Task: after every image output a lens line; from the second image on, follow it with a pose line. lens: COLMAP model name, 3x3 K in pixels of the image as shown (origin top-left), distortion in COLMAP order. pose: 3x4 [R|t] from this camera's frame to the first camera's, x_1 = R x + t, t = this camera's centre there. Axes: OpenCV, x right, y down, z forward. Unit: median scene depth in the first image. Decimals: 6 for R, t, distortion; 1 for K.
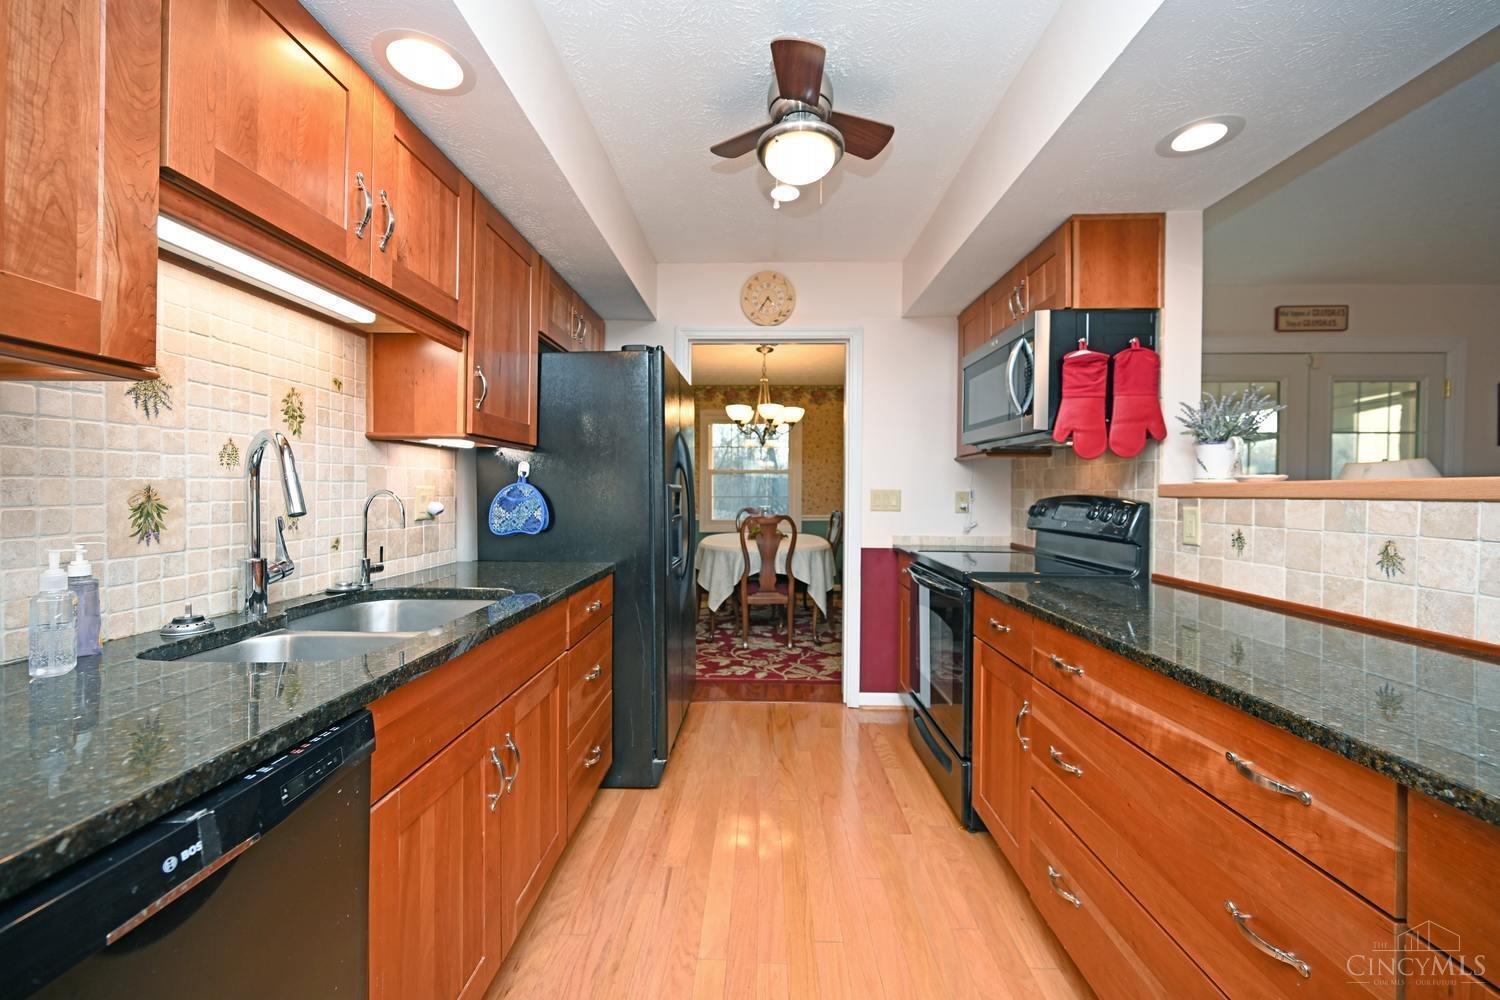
lens RADIAL K [[591.2, 0, 750.1], [0, 591.2, 496.2], [0, 0, 1]] dist [0.000522, 0.000570]
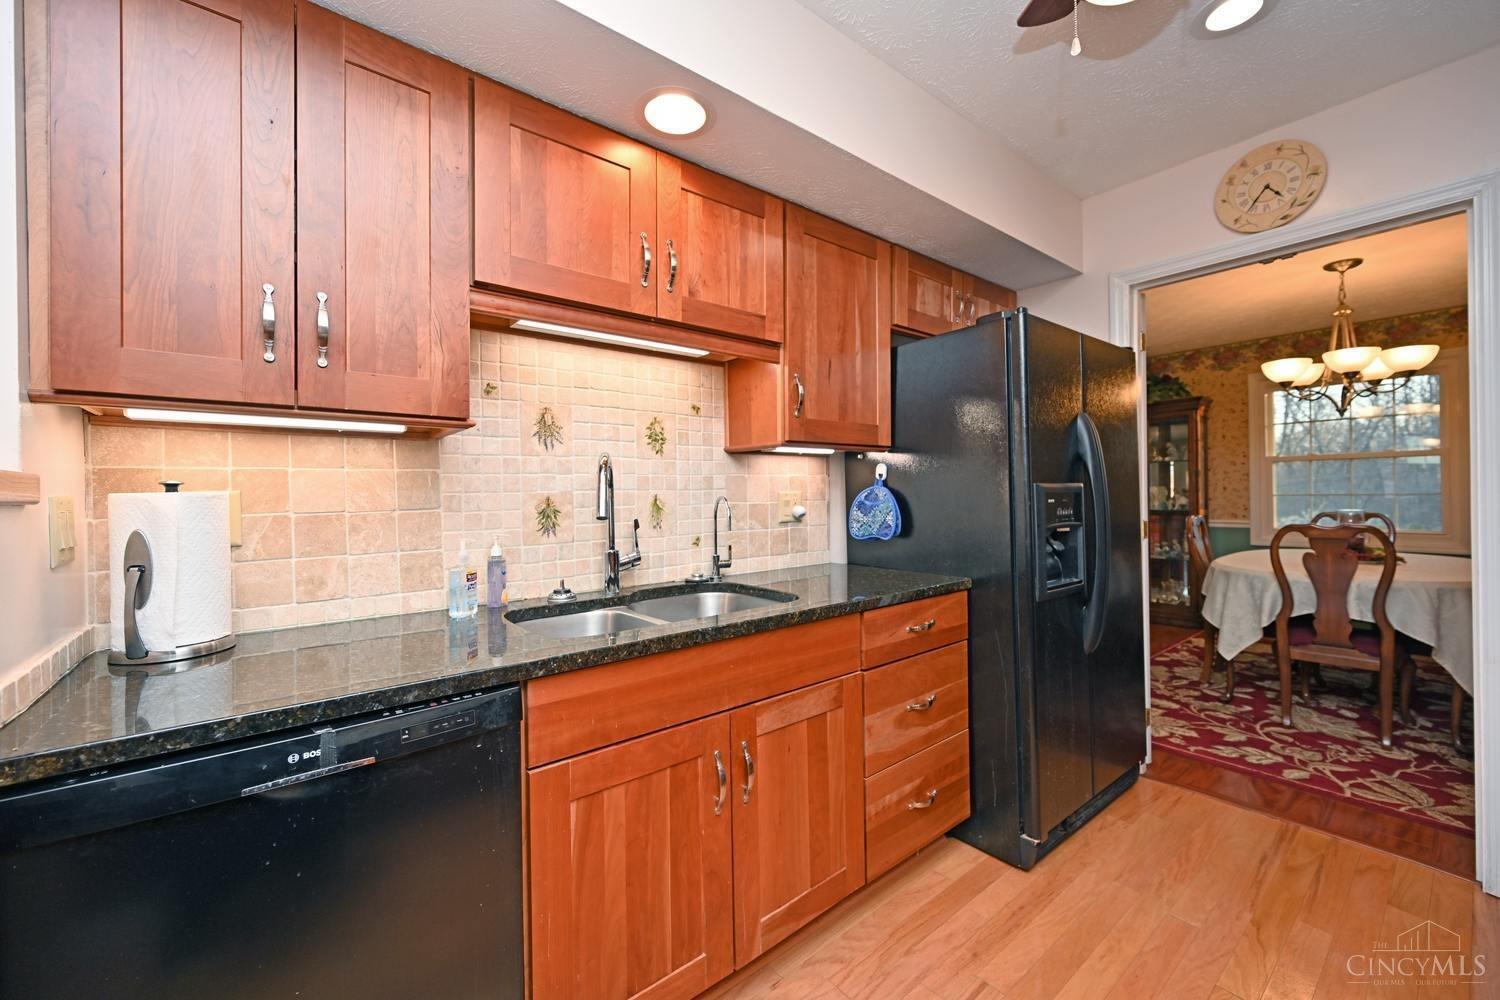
lens RADIAL K [[591.2, 0, 749.9], [0, 591.2, 493.3], [0, 0, 1]] dist [0.000522, 0.000570]
pose [[0.645579, -0.013318, -0.763577, 0.254473], [0.010103, 0.999909, -0.008899, -0.004976], [0.763626, -0.001969, 0.645656, 0.259819]]
